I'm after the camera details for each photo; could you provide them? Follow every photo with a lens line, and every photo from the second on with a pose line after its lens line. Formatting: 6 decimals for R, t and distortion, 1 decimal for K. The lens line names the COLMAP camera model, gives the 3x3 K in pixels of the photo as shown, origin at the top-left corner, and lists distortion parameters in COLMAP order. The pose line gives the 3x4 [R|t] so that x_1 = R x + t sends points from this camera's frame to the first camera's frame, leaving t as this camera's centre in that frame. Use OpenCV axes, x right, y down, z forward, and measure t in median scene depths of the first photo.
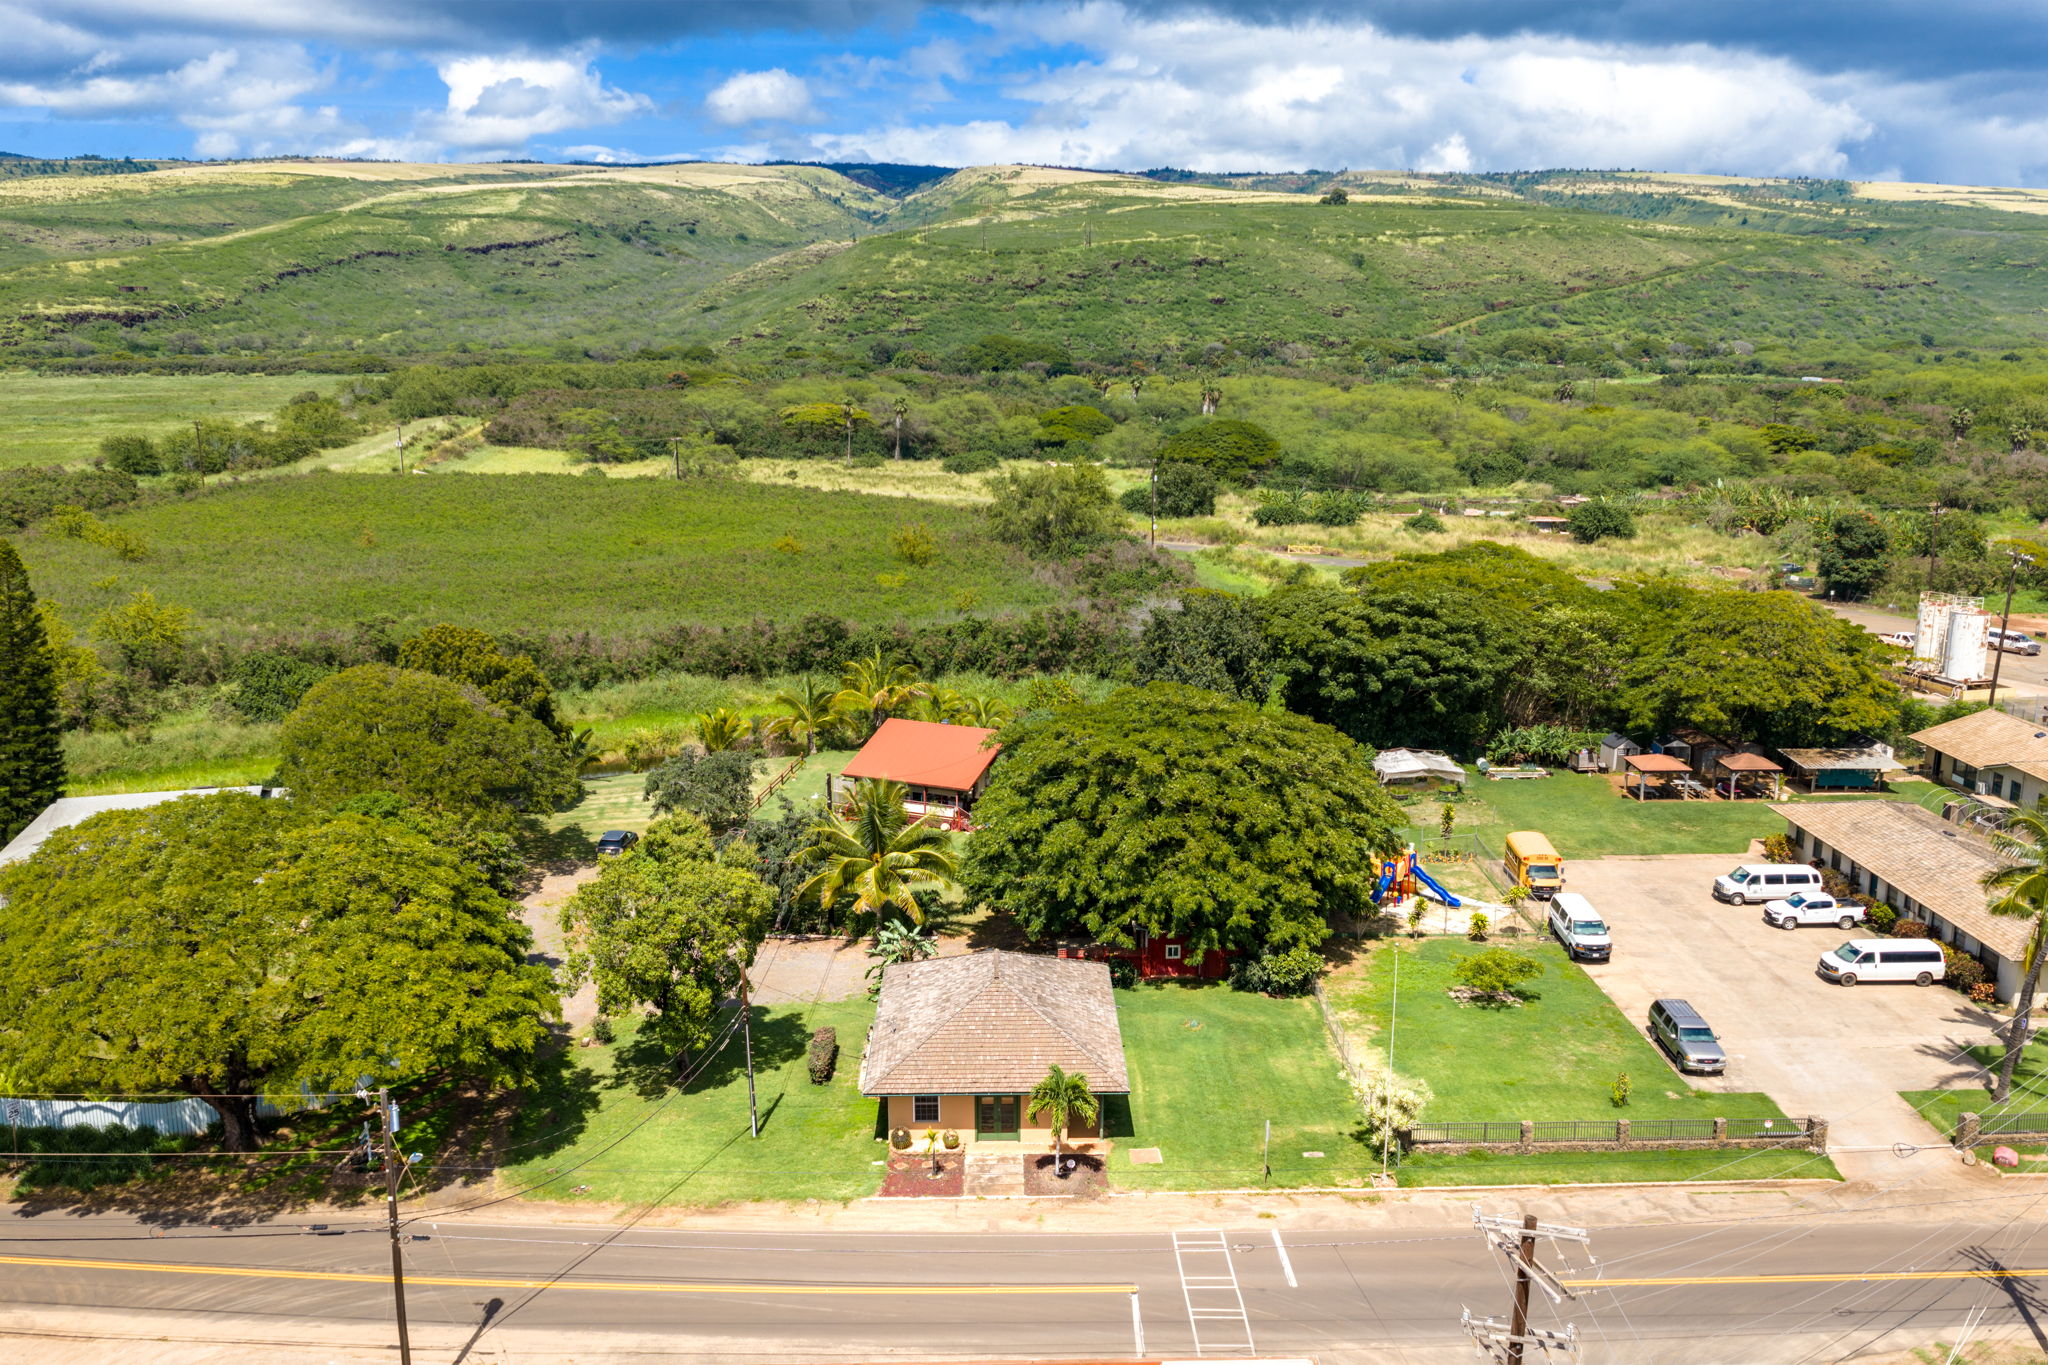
lens RADIAL K [[1736.6, 0, 1037.0], [0, 1736.6, 684.9], [0, 0, 1]] dist [0.058567, -0.000773]
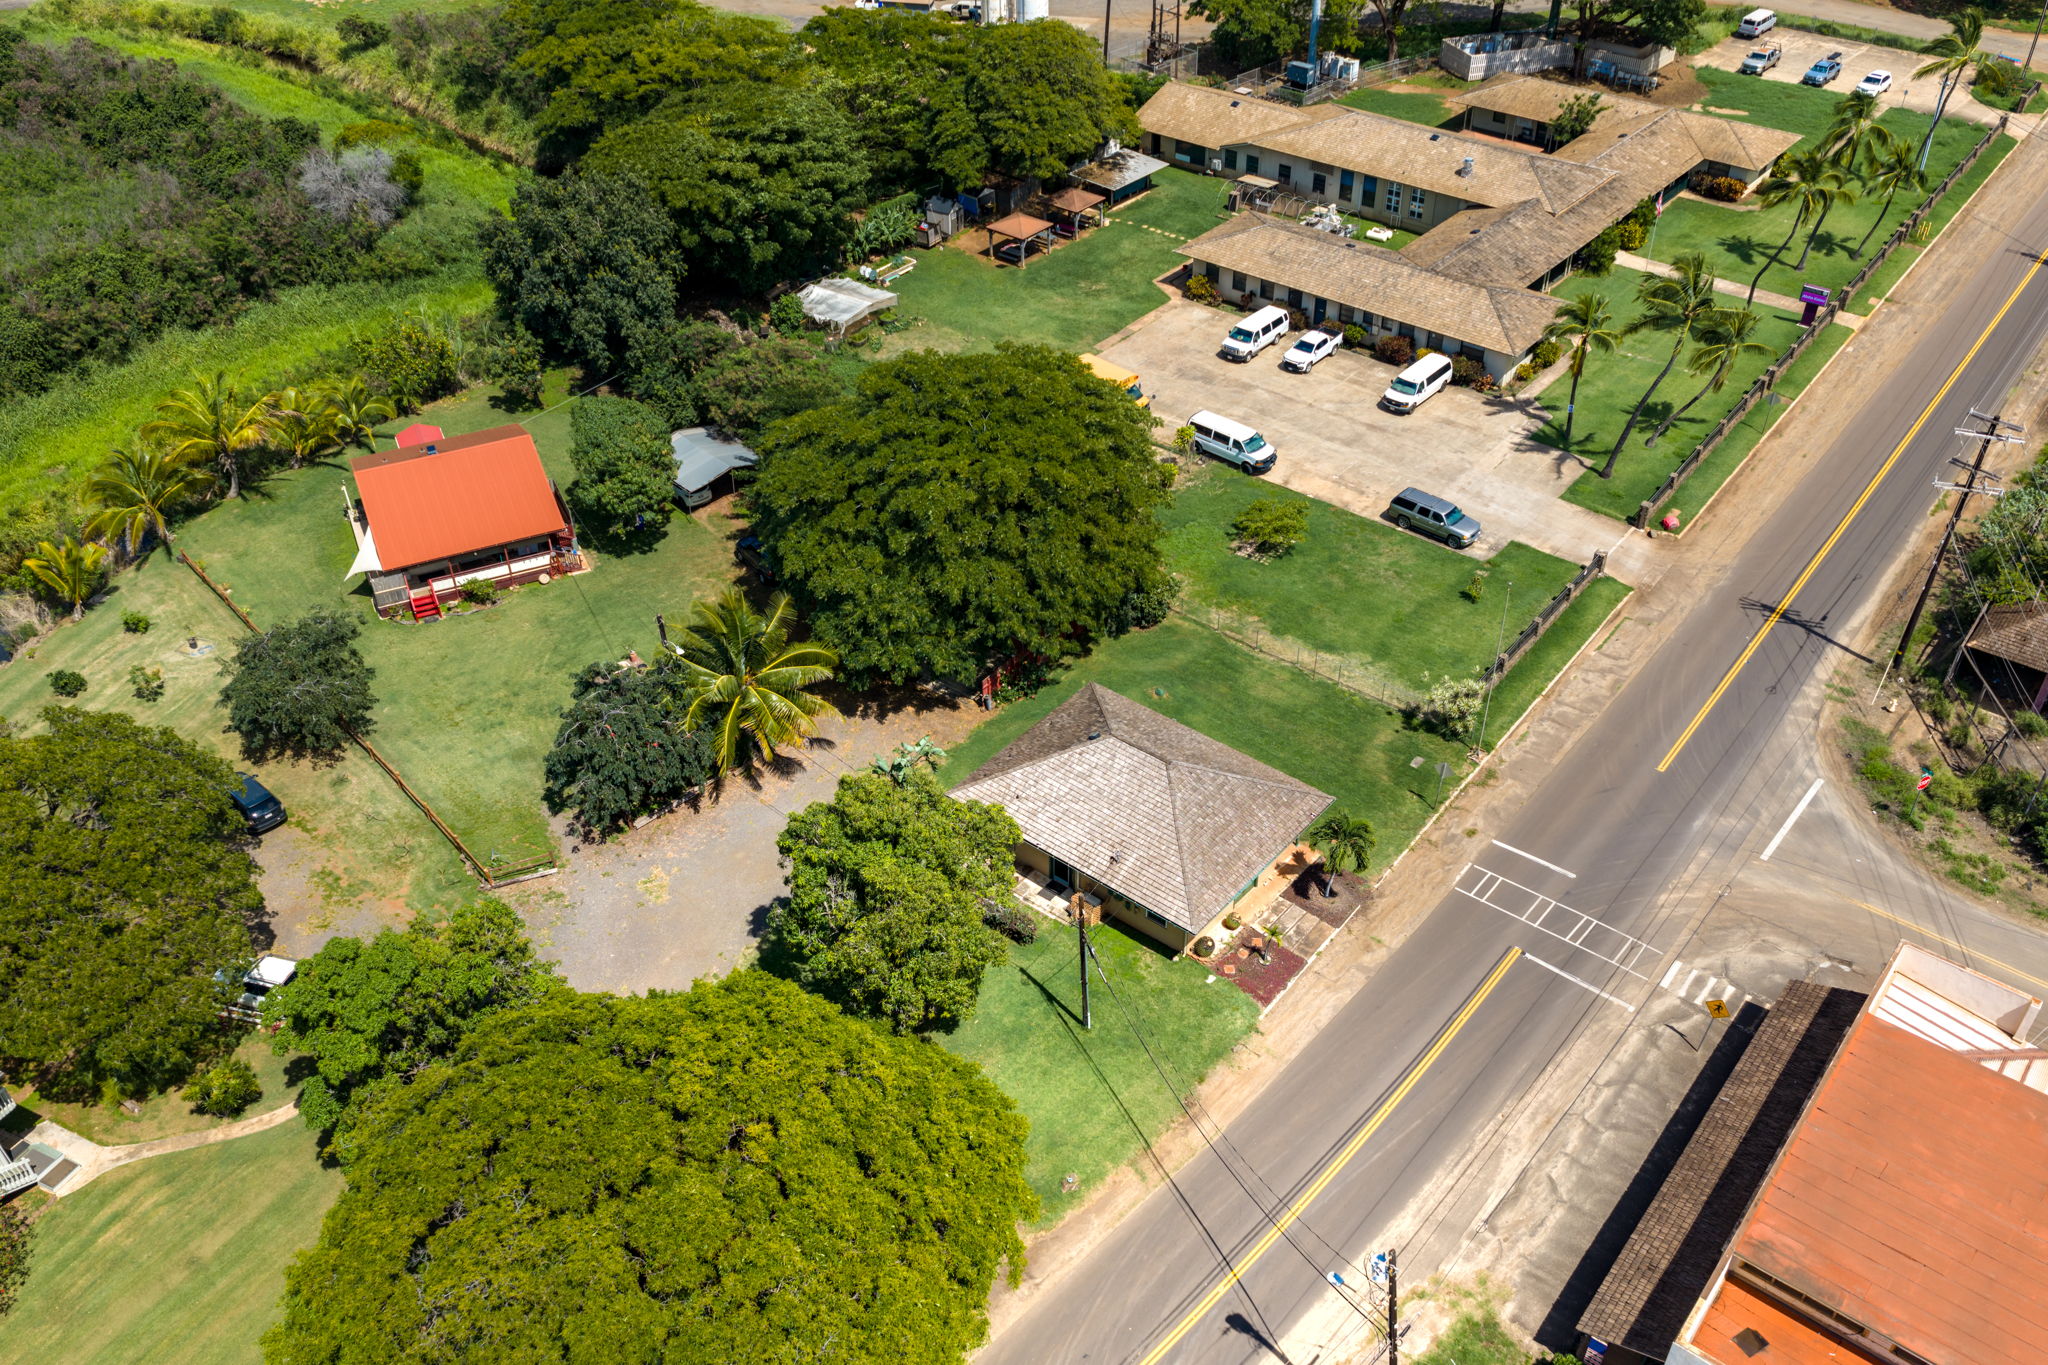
lens RADIAL K [[1736.6, 0, 1037.0], [0, 1736.6, 684.9], [0, 0, 1]] dist [0.058567, -0.000773]
pose [[0.655903, -0.465706, 0.594062, -0.501819], [0.171990, 0.858499, 0.483114, -0.285239], [-0.734991, -0.214703, 0.643188, 0.324750]]
